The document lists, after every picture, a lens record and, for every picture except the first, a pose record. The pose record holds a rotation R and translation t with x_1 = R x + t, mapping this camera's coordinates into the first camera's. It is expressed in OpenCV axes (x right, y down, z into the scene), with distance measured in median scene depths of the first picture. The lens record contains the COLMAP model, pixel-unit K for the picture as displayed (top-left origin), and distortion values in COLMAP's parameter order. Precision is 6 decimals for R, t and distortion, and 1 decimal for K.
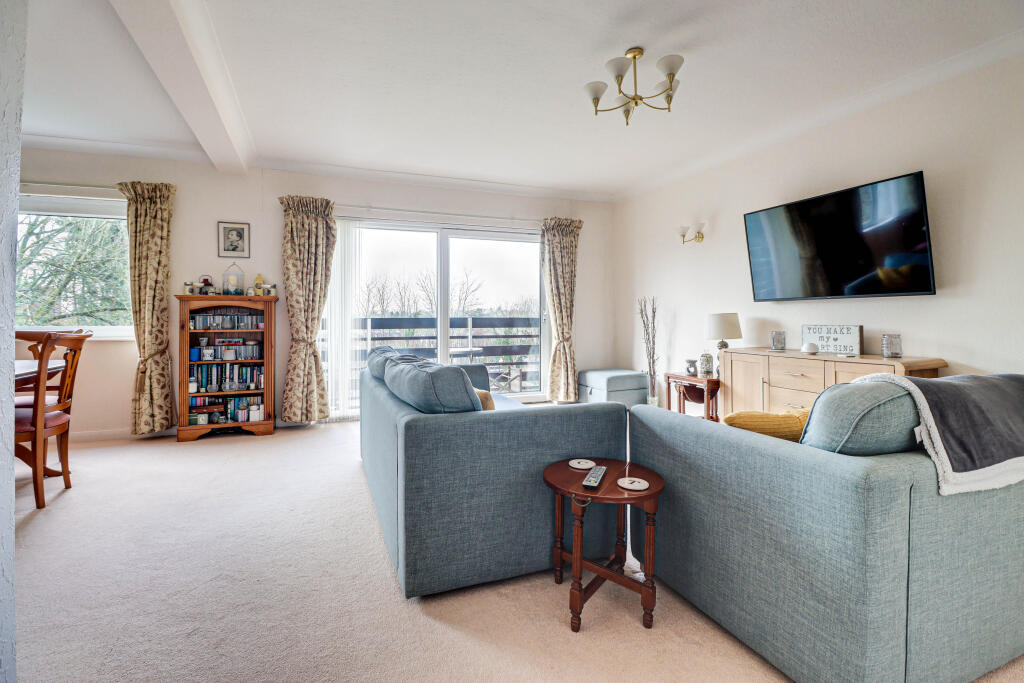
lens RADIAL K [[476.4, 0, 518.6], [0, 476.4, 318.8], [0, 0, 1]] dist [0.000086, -0.014698]
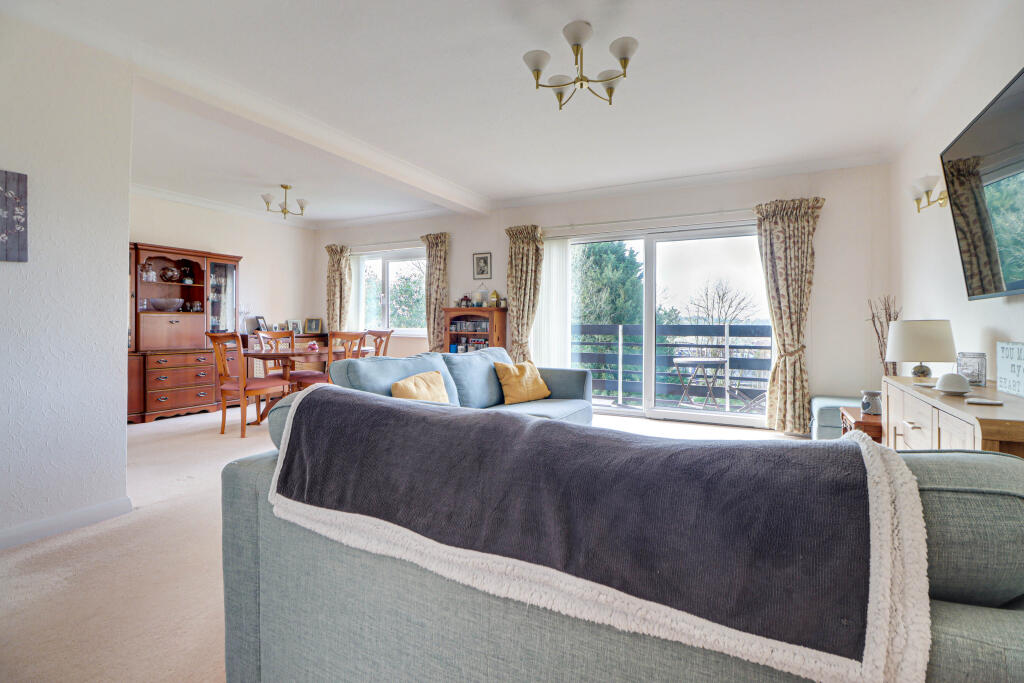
lens RADIAL K [[481.9, 0, 543.0], [0, 481.9, 323.9], [0, 0, 1]] dist [-0.001512, -0.000860]
pose [[0.665114, 0.005809, -0.746719, 0.561809], [-0.008742, 0.999962, -0.000007, -0.002949], [0.746691, 0.006532, 0.665139, 0.226060]]
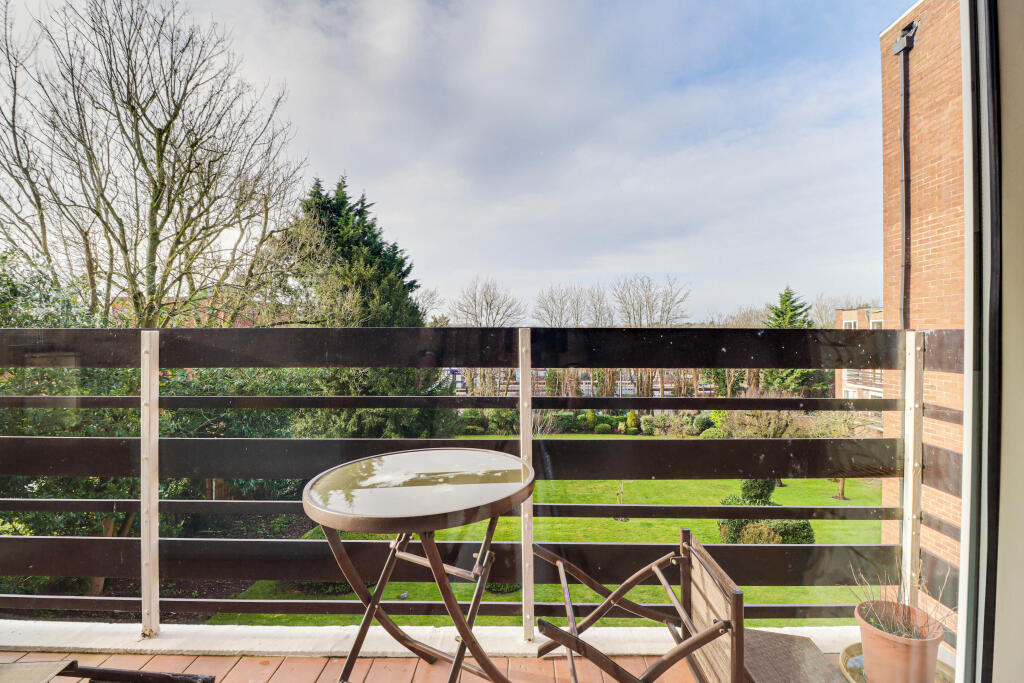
lens RADIAL K [[476.4, 0, 518.6], [0, 476.4, 318.8], [0, 0, 1]] dist [0.000086, -0.014698]
pose [[0.910615, -0.008710, -0.413164, 0.011432], [-0.003311, 0.999592, -0.028371, -0.001031], [0.413242, 0.027203, 0.910215, 1.224948]]
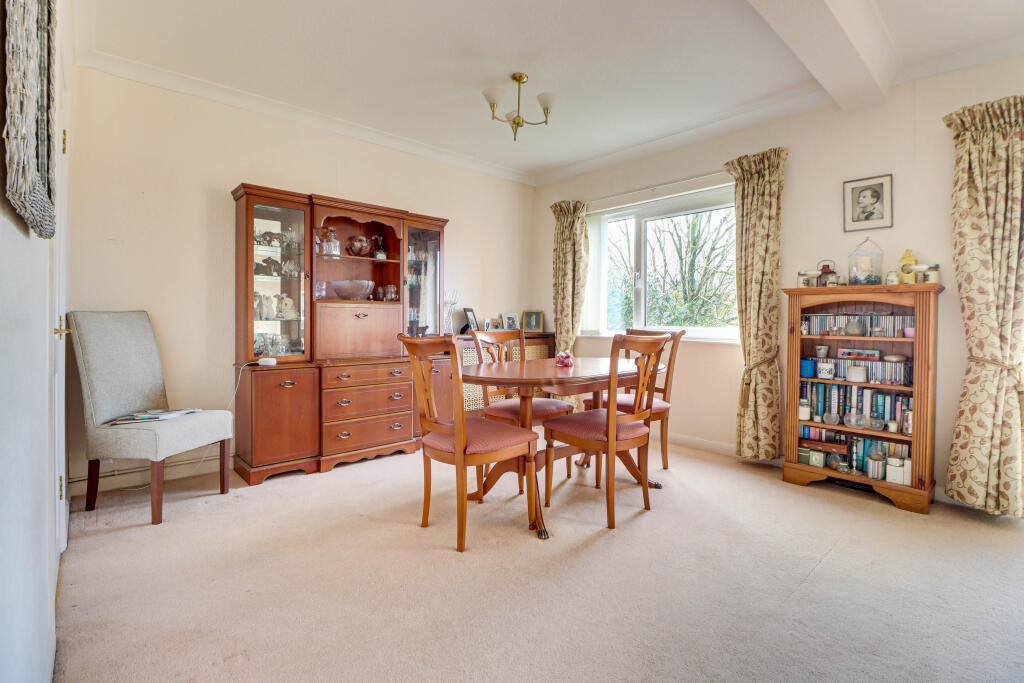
lens RADIAL K [[476.4, 0, 518.6], [0, 476.4, 318.8], [0, 0, 1]] dist [0.000086, -0.014698]
pose [[0.338795, 0.006326, -0.940839, -0.136704], [-0.010194, 0.999943, 0.003052, 0.000418], [0.940805, 0.008557, 0.338840, 0.317744]]
